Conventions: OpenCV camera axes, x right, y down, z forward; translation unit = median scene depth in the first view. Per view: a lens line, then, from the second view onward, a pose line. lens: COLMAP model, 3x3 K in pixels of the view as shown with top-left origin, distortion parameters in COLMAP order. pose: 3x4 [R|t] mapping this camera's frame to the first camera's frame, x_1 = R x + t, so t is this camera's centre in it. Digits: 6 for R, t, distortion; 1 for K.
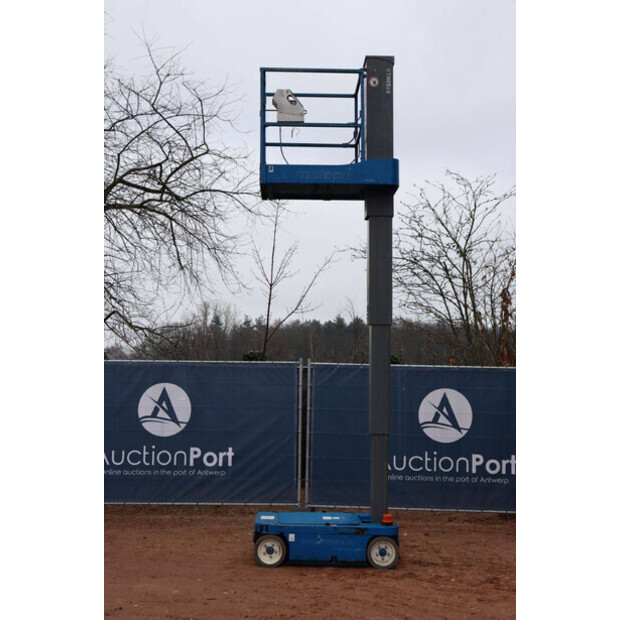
lens RADIAL K [[795.6, 0, 310.0], [0, 795.6, 310.0], [0, 0, 1]] dist [0.016459, 0.017325]
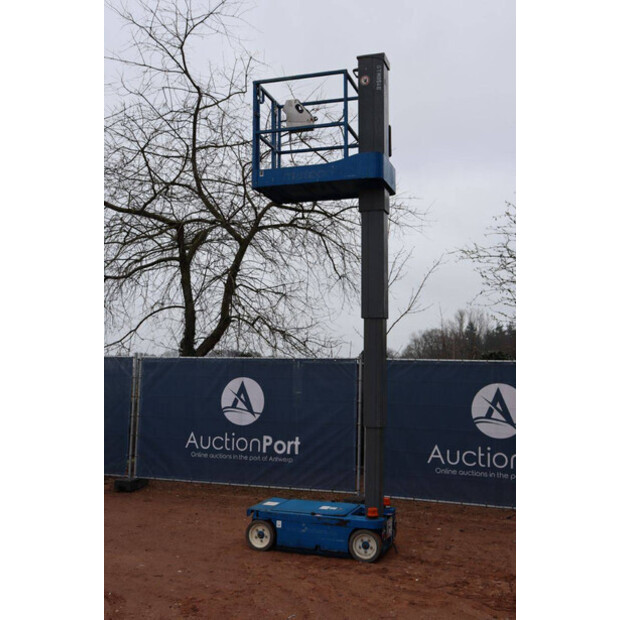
lens RADIAL K [[689.8, 0, 310.0], [0, 689.8, 310.0], [0, 0, 1]] dist [-0.031609, -0.008254]
pose [[0.942835, -0.030128, -0.331895, 0.236572], [0.026052, 0.999521, -0.016723, 0.015991], [0.332240, 0.007120, 0.943168, 0.119836]]
